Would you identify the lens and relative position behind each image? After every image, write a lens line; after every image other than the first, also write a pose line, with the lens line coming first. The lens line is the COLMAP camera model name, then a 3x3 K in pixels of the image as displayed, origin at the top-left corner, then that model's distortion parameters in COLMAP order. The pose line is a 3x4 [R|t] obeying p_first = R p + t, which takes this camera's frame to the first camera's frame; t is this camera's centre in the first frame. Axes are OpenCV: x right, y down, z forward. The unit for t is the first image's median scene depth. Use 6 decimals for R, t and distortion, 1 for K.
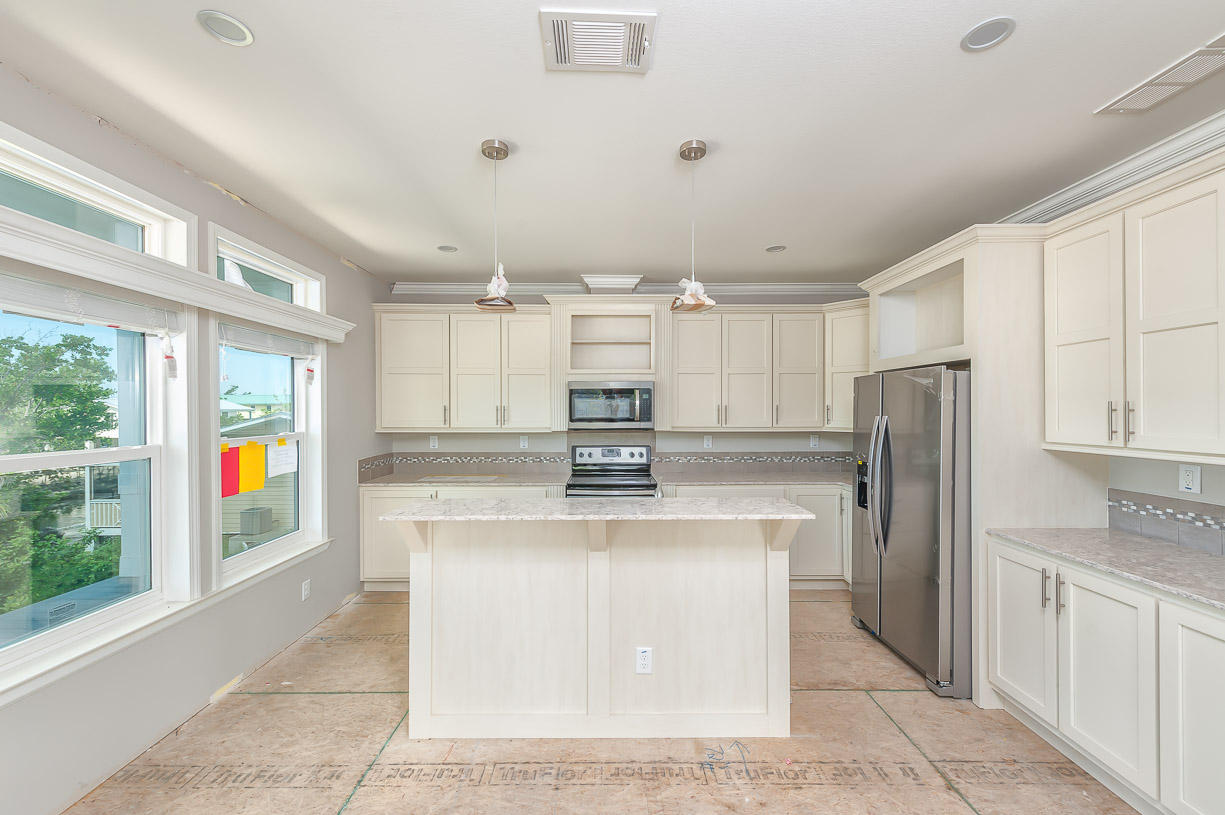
lens RADIAL K [[477.4, 0, 613.7], [0, 477.4, 401.9], [0, 0, 1]] dist [-0.001267, -0.000429]
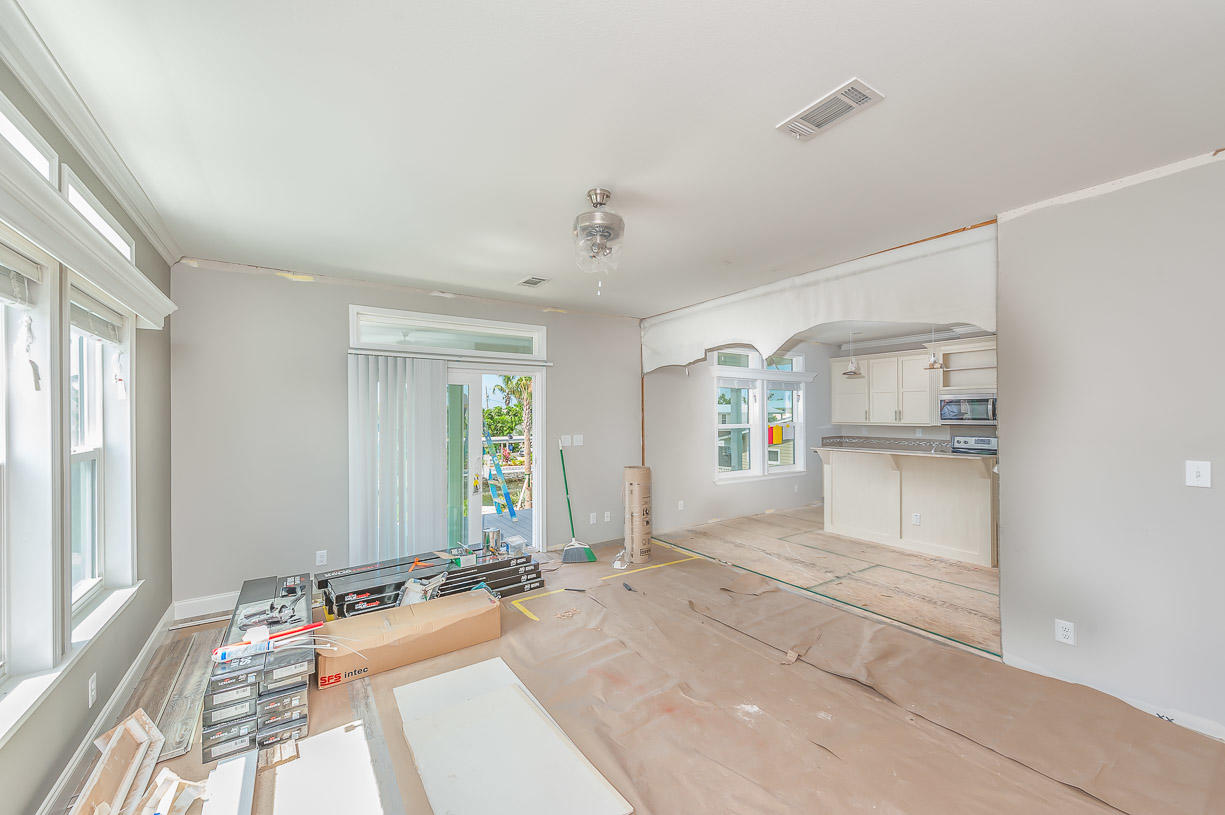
lens RADIAL K [[474.9, 0, 645.2], [0, 474.9, 413.6], [0, 0, 1]] dist [0.101381, -0.015144]
pose [[0.592536, -0.001742, -0.805542, 0.649021], [0.015980, 0.999826, 0.009593, -0.011837], [0.805386, -0.018557, 0.592461, -0.793761]]
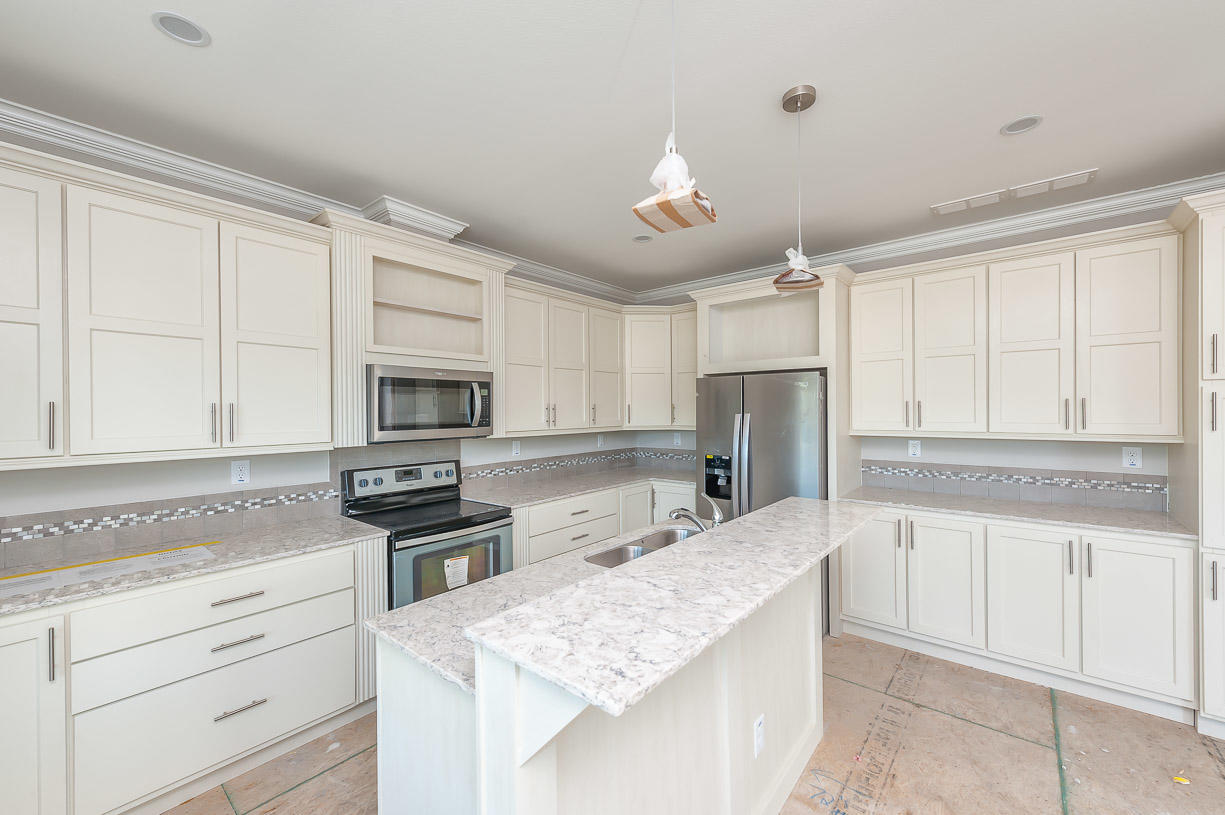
lens RADIAL K [[476.7, 0, 612.5], [0, 476.7, 407.5], [0, 0, 1]] dist [0.000626, -0.000053]
pose [[0.648003, -0.001798, 0.761635, -0.352419], [-0.003308, 0.999981, 0.005174, 0.007622], [-0.761630, -0.005872, 0.647985, 0.363457]]
